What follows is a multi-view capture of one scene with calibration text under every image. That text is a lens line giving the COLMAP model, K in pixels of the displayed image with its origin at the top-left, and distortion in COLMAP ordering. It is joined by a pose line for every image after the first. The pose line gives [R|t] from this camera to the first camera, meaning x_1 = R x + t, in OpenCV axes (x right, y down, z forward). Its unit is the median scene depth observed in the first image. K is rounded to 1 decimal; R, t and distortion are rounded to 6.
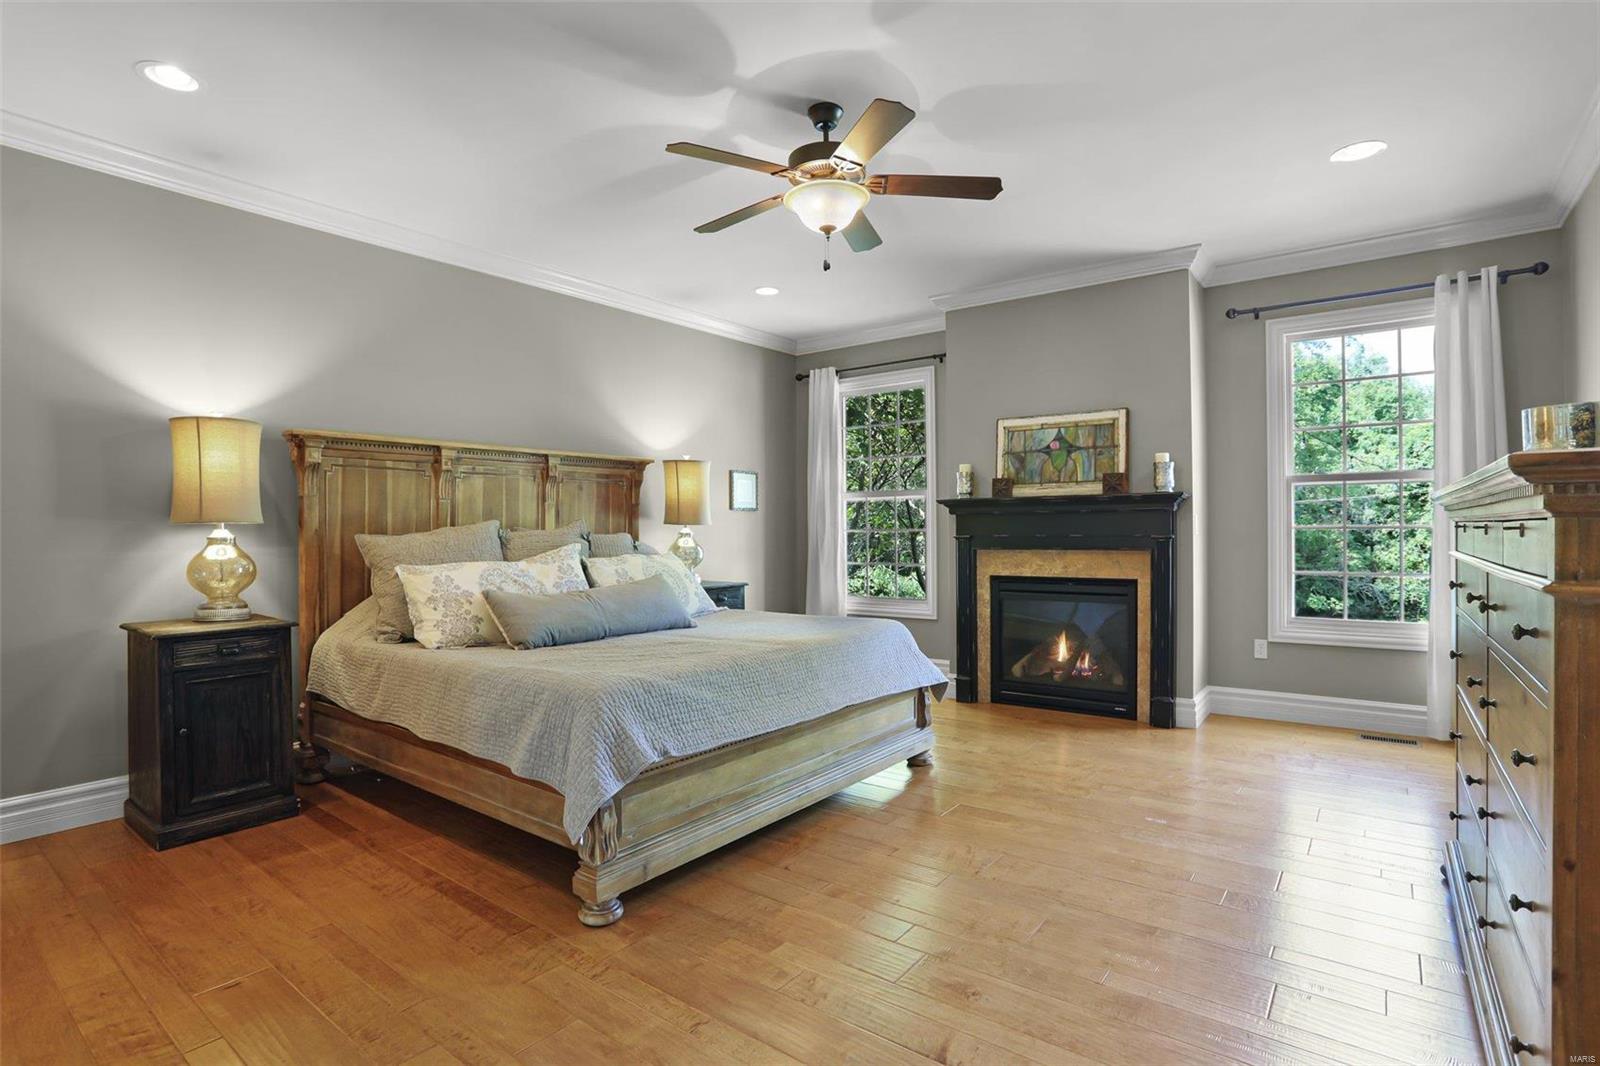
lens RADIAL K [[785.8, 0, 792.9], [0, 785.8, 533.7], [0, 0, 1]] dist [-0.043048, 0.011830]
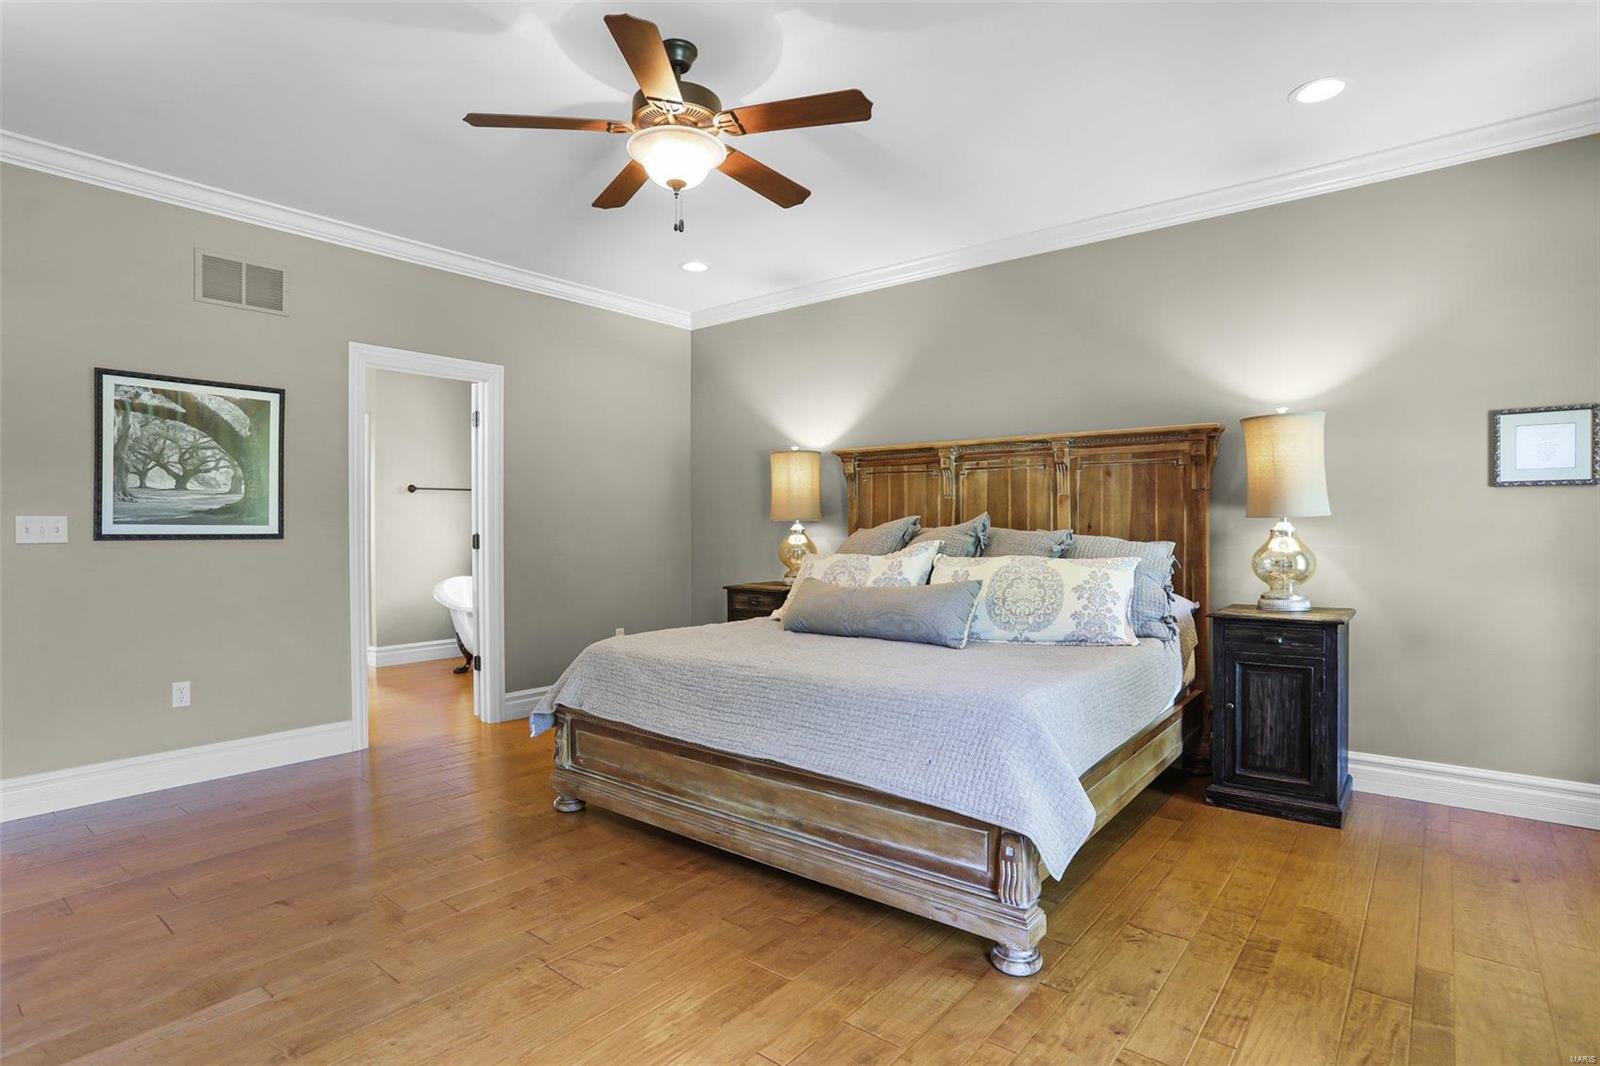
lens RADIAL K [[797.2, 0, 792.1], [0, 797.2, 530.1], [0, 0, 1]] dist [-0.048986, 0.009252]
pose [[-0.011577, 0.010417, -0.999879, 0.802663], [-0.003493, 0.999939, 0.010458, -0.009894], [0.999927, 0.003614, -0.011540, 0.986972]]
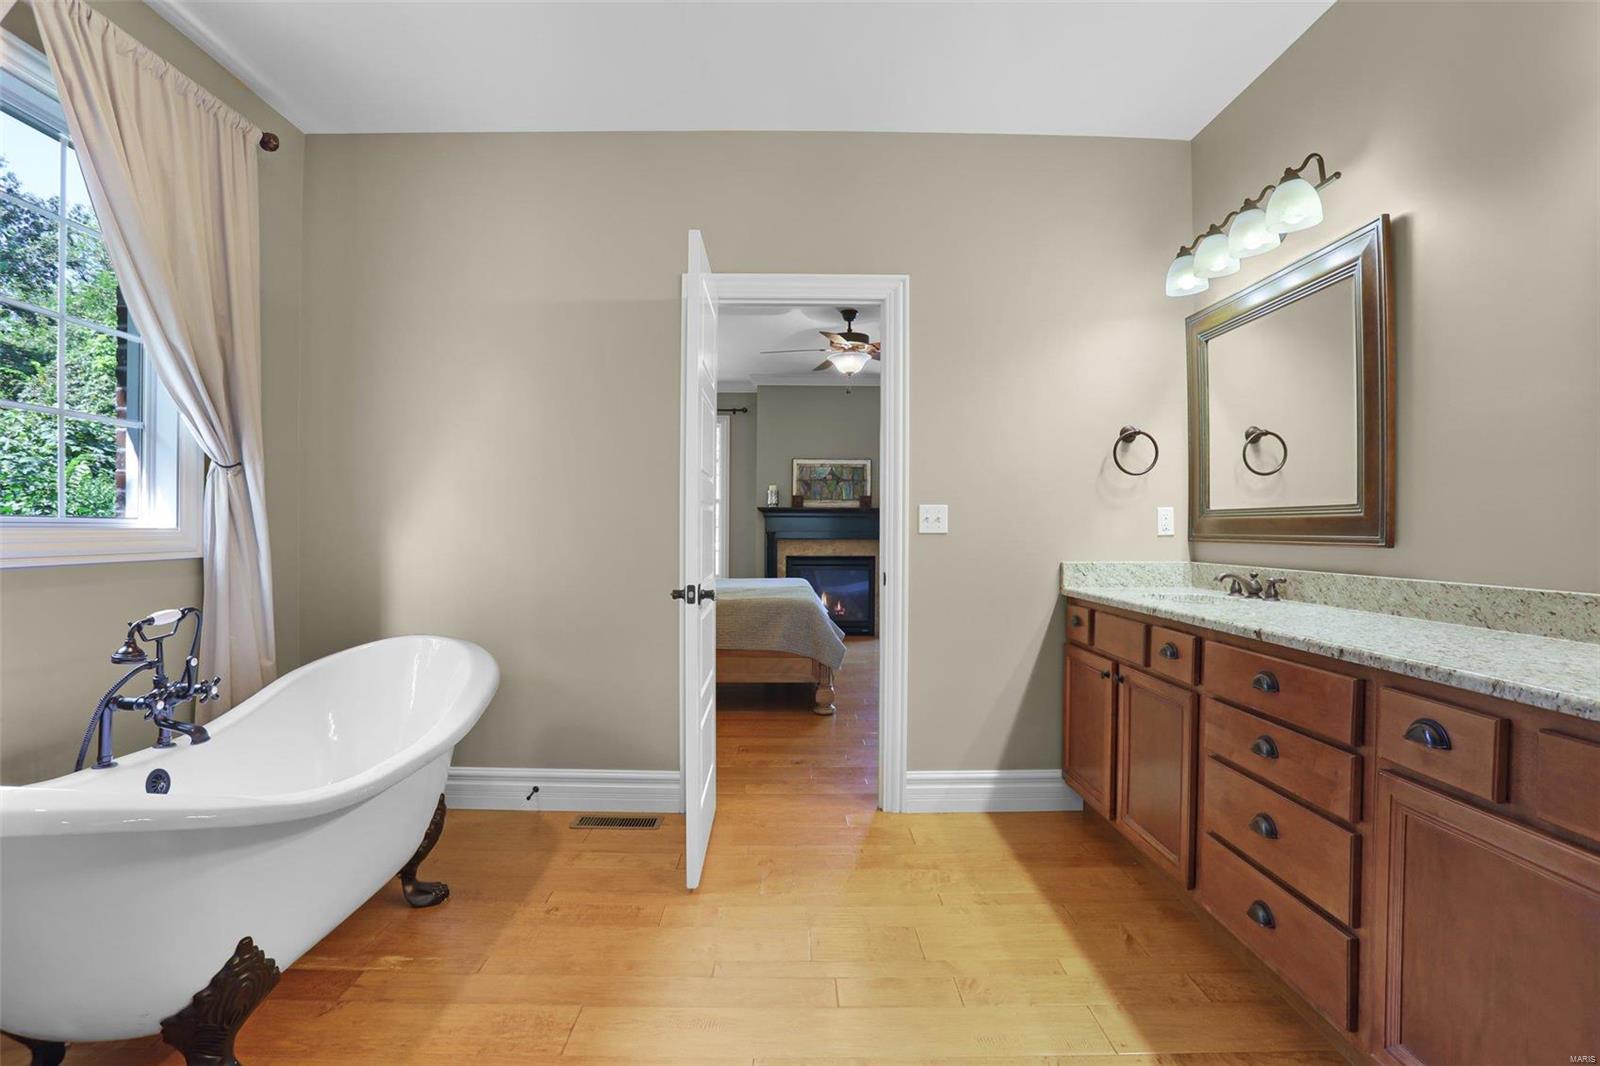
lens RADIAL K [[785.8, 0, 797.5], [0, 785.8, 532.4], [0, 0, 1]] dist [-0.043048, 0.011830]
pose [[0.790418, 0.009445, 0.612495, -0.707179], [-0.005866, 0.999952, -0.007850, 0.017456], [-0.612539, 0.002612, 0.790436, -0.273873]]
